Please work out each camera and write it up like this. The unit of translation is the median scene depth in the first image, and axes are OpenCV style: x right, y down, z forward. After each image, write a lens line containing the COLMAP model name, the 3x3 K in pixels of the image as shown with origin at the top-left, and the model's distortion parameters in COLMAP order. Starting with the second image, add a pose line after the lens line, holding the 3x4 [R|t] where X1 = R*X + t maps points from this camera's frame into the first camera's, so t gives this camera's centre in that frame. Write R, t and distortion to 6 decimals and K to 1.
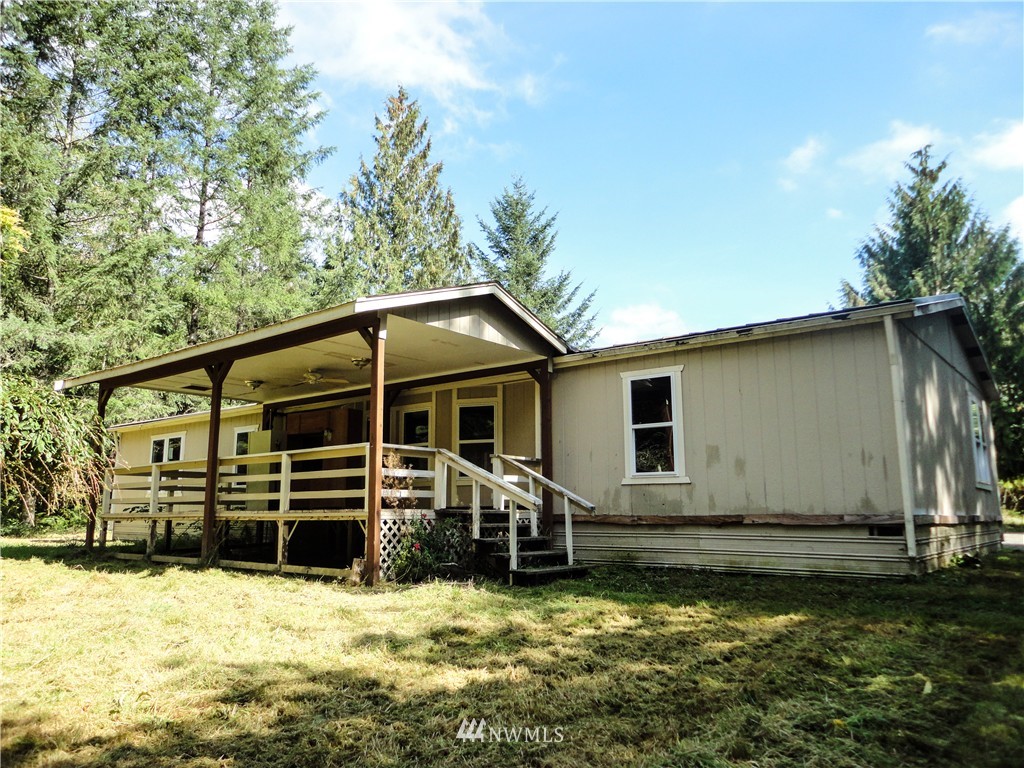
lens RADIAL K [[756.1, 0, 512.2], [0, 756.1, 385.7], [0, 0, 1]] dist [-0.005210, 0.008471]
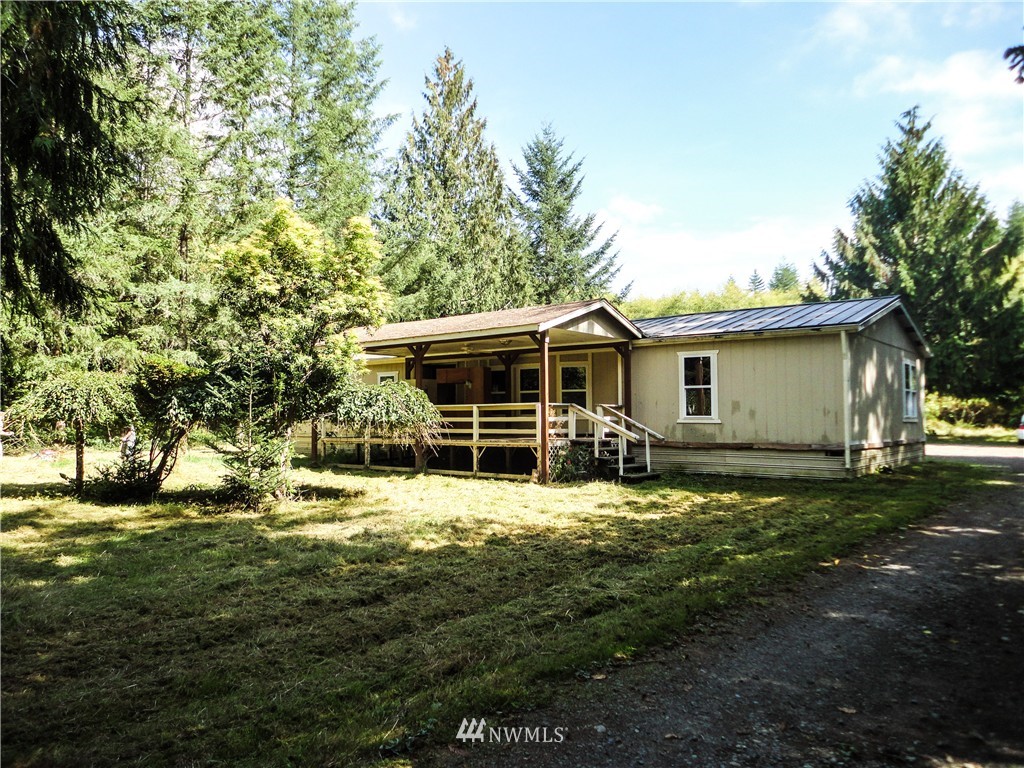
lens RADIAL K [[756.1, 0, 512.4], [0, 756.1, 382.1], [0, 0, 1]] dist [-0.005210, 0.008471]
pose [[0.999974, 0.000363, 0.007153, -0.182693], [-0.001217, 0.992797, 0.119802, -0.124102], [-0.007058, -0.119808, 0.992772, -0.490171]]
